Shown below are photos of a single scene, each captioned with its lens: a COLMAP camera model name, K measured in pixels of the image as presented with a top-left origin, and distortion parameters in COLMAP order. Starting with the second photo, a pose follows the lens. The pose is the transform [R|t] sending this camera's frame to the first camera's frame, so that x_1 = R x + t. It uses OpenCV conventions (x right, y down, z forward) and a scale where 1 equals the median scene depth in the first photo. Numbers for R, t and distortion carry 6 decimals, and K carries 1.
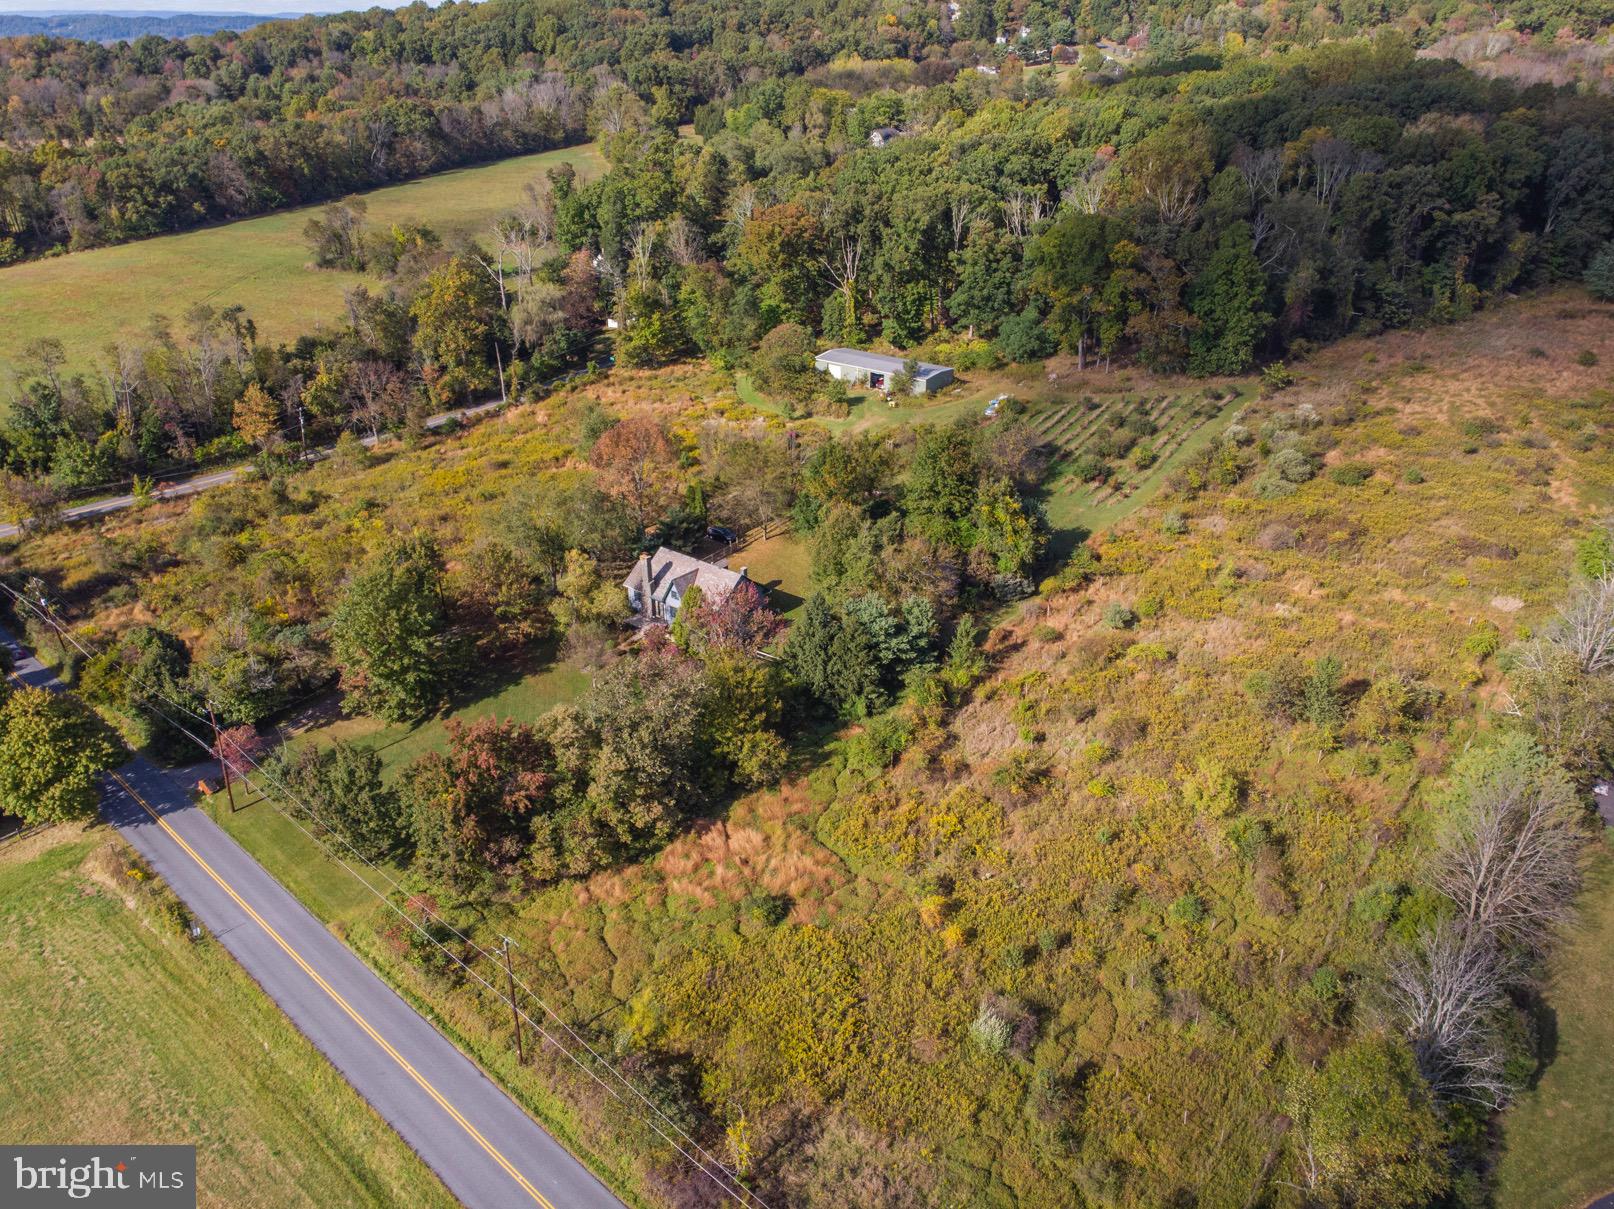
lens RADIAL K [[1175.3, 0, 814.0], [0, 1175.3, 604.0], [0, 0, 1]] dist [0.012670, 0.008441]
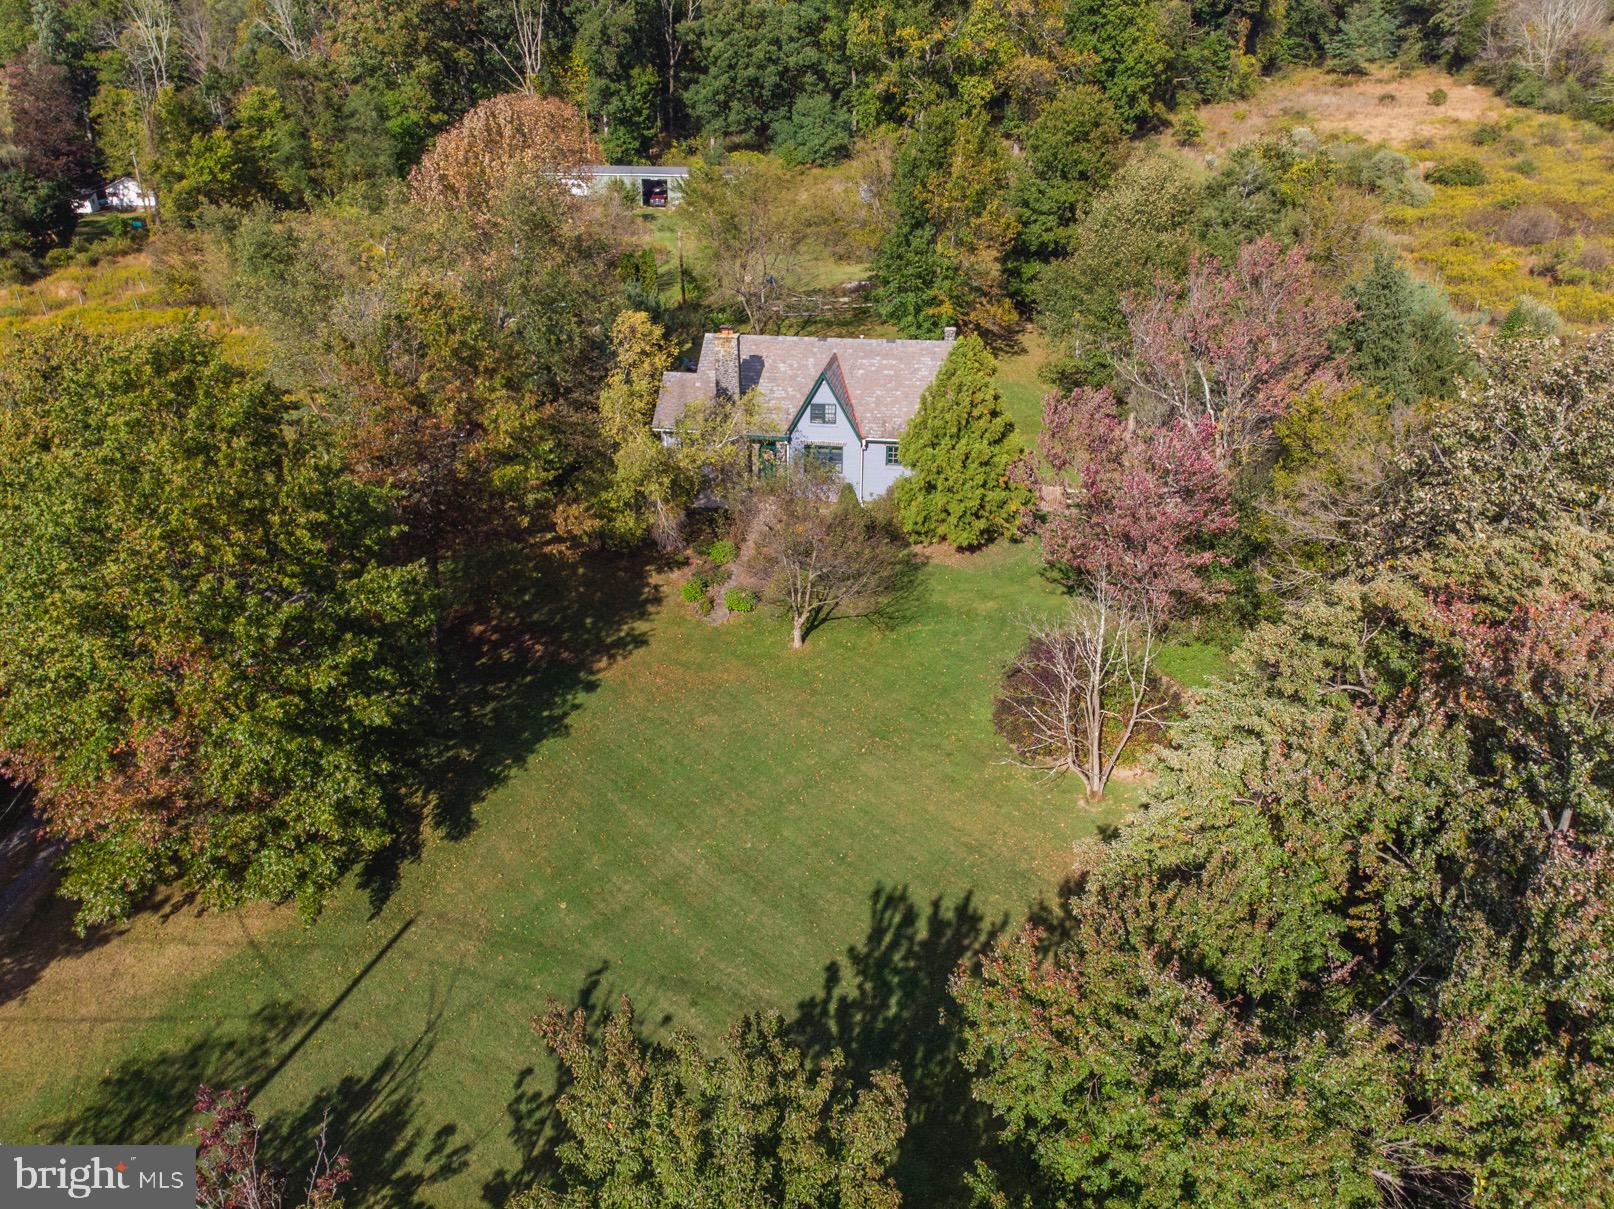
lens RADIAL K [[1186.0, 0, 809.7], [0, 1186.0, 601.8], [0, 0, 1]] dist [-0.000266, 0.015845]
pose [[0.868911, -0.206574, 0.449801, -0.204843], [0.219871, 0.975254, 0.023152, 0.030394], [-0.443452, 0.078781, 0.892829, 0.394761]]
